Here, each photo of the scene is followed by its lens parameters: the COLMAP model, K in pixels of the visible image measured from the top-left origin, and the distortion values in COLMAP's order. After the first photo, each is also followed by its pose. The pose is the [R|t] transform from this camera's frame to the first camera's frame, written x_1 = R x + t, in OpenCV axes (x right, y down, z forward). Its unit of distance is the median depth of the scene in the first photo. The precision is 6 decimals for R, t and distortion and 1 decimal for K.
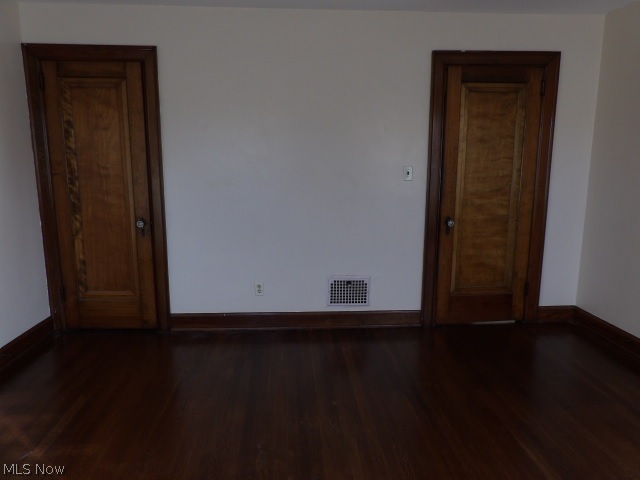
lens RADIAL K [[466.0, 0, 309.5], [0, 466.0, 237.6], [0, 0, 1]] dist [-0.007721, 0.008159]
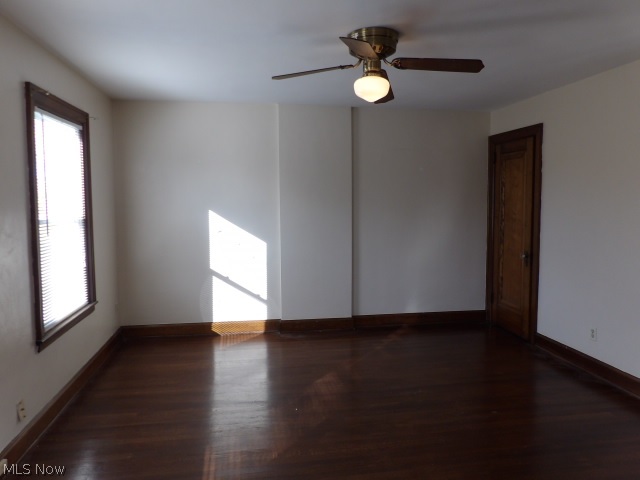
lens RADIAL K [[466.0, 0, 309.5], [0, 466.0, 237.6], [0, 0, 1]] dist [-0.007721, 0.008159]
pose [[0.087068, 0.074546, -0.993409, 0.890783], [-0.166852, 0.984201, 0.059231, -0.058279], [0.982130, 0.160595, 0.098130, 0.264982]]
